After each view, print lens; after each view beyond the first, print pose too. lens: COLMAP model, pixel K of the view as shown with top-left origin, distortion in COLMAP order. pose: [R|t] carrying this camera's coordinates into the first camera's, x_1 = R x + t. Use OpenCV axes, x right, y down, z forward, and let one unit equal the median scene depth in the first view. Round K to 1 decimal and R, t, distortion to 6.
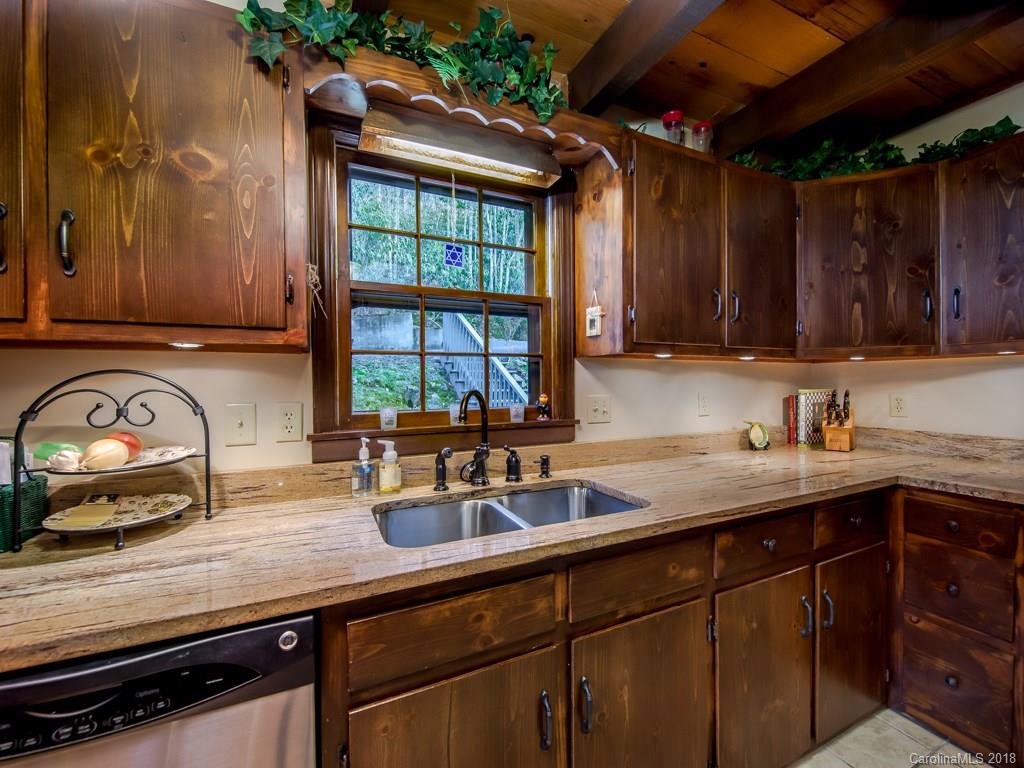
lens RADIAL K [[415.0, 0, 510.0], [0, 415.0, 379.6], [0, 0, 1]] dist [0.001925, -0.002180]
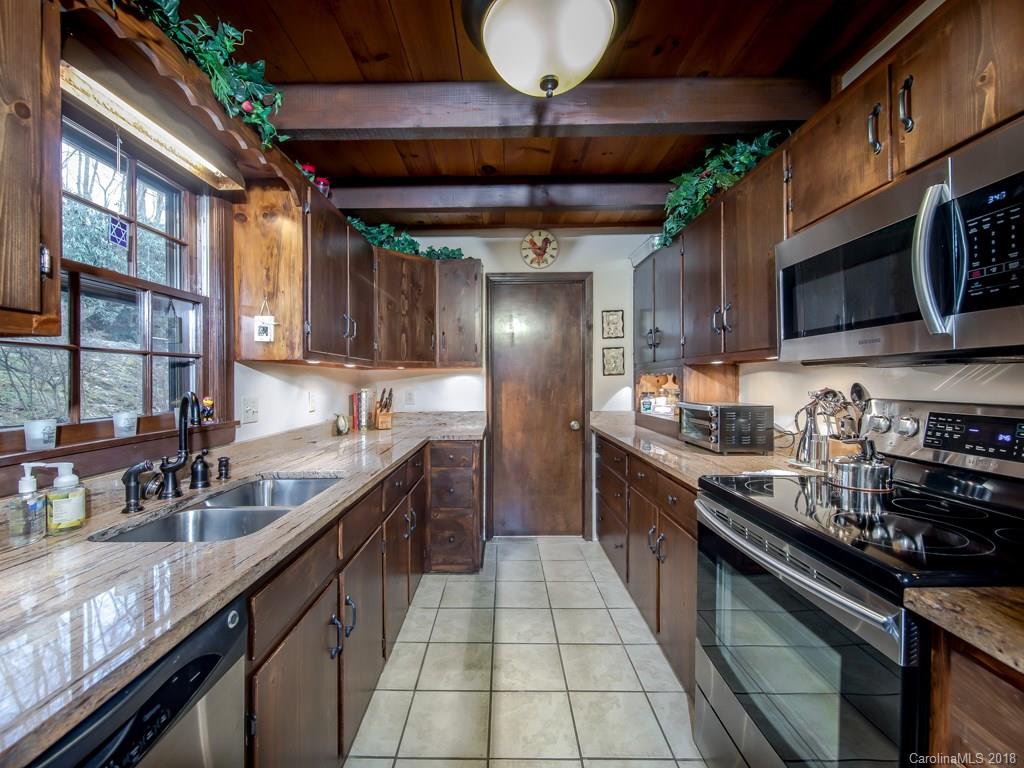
lens RADIAL K [[415.0, 0, 509.1], [0, 415.0, 380.0], [0, 0, 1]] dist [0.001925, -0.002180]
pose [[0.423251, 0.000077, 0.906013, -0.507502], [0.007189, 0.999968, -0.003443, 0.004100], [-0.905984, 0.007971, 0.423237, -0.049955]]
